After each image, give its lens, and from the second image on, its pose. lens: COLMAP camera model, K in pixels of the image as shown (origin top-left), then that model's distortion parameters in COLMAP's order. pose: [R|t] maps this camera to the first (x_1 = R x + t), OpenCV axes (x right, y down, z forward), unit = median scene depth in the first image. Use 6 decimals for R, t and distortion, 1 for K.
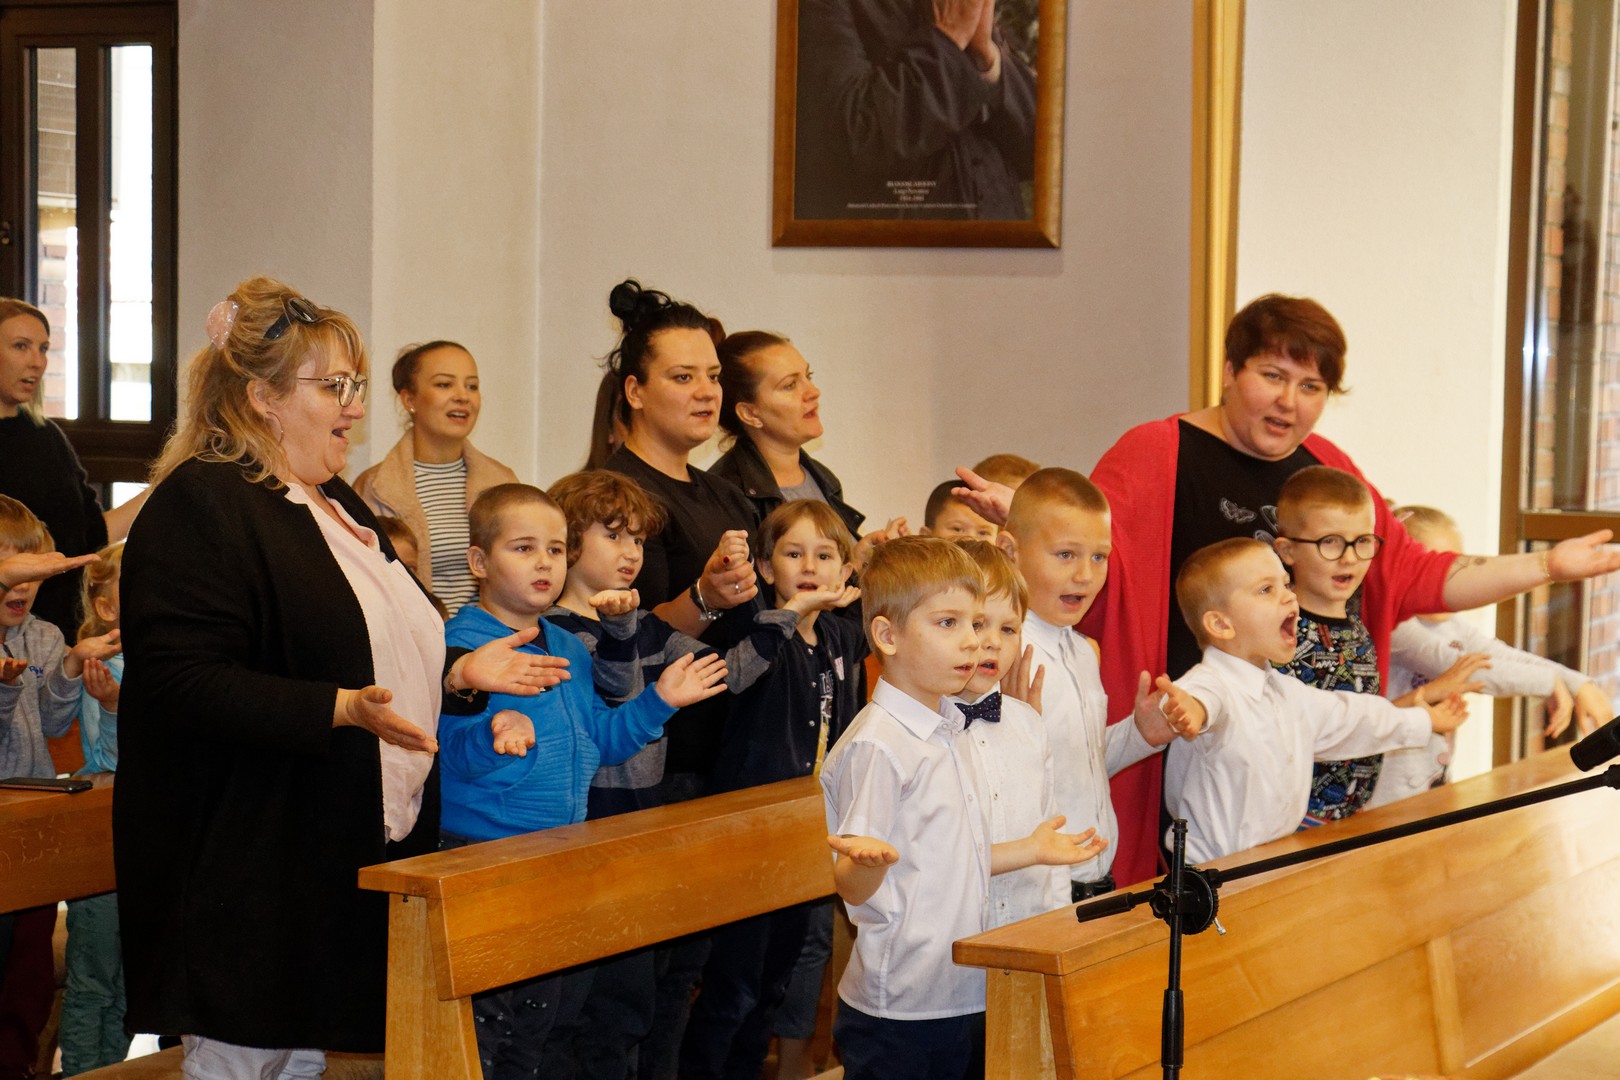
lens RADIAL K [[3806.3, 0, 836.4], [0, 3806.3, 542.7], [0, 0, 1]] dist [0.588931, -6.117228]
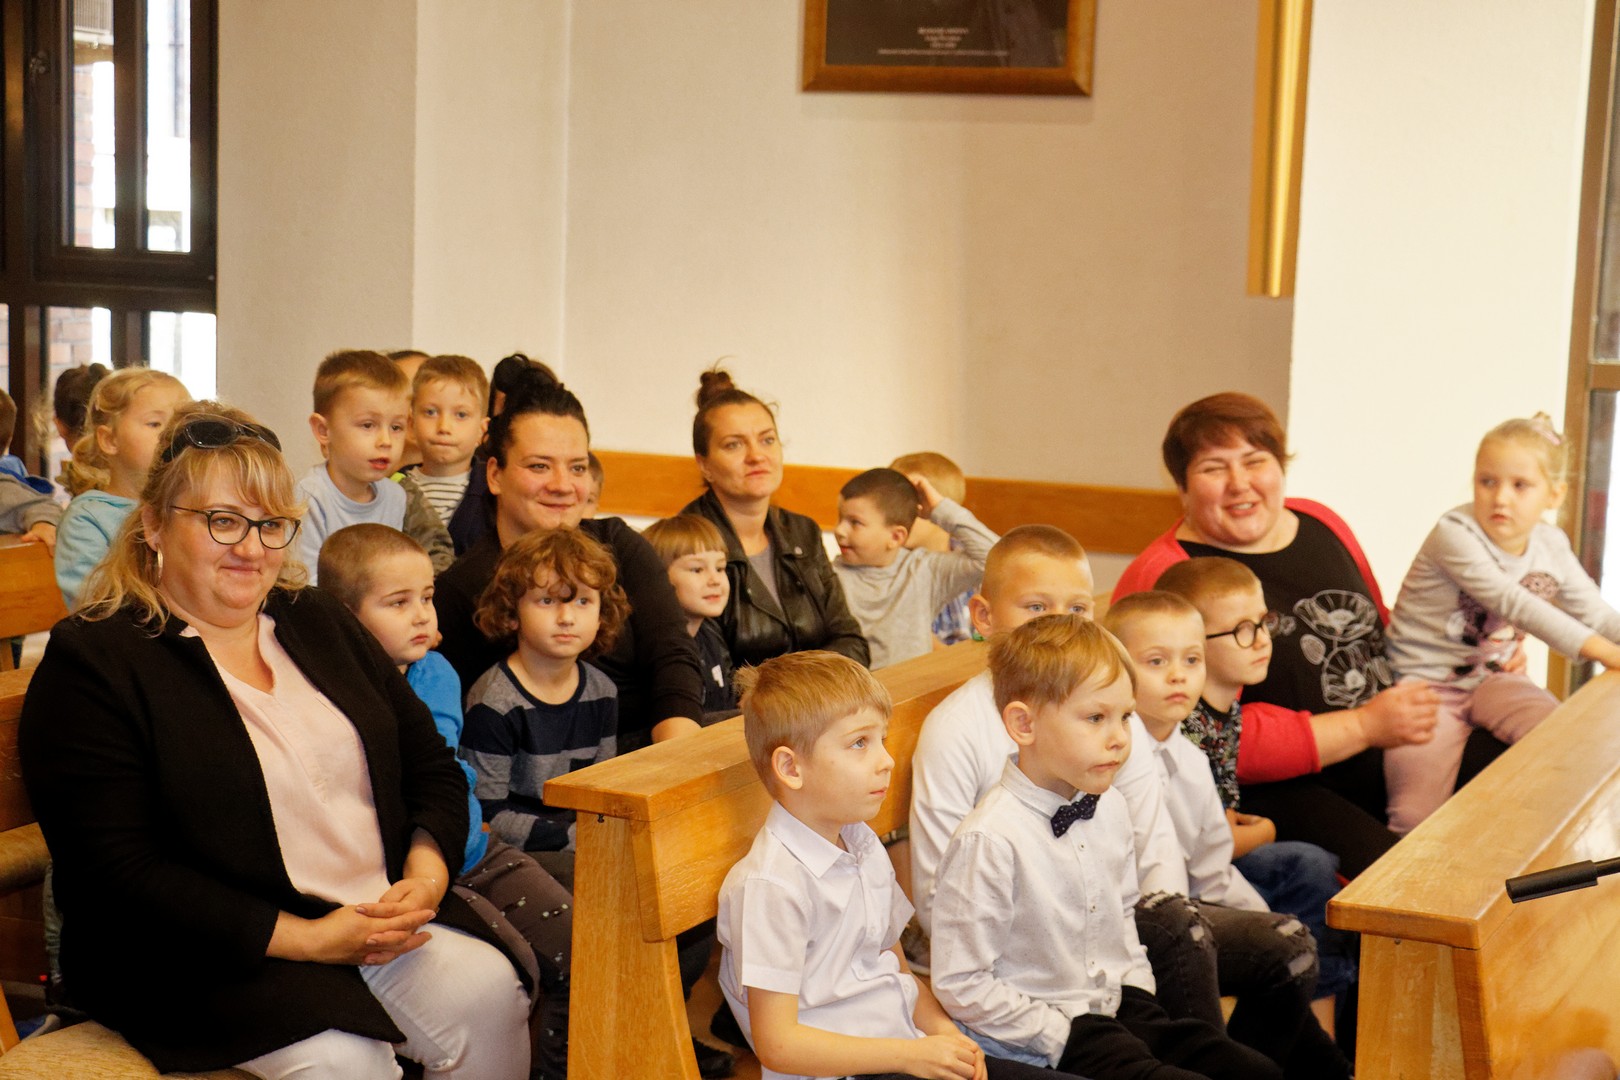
lens RADIAL K [[2553.1, 0, 810.0], [0, 2553.1, 540.0], [0, 0, 1]] dist [0.369939, -2.133196]
pose [[0.995185, 0.005646, 0.097852, -0.083790], [-0.012471, 0.997520, 0.069275, -0.004888], [-0.097218, -0.070162, 0.992787, 0.306102]]
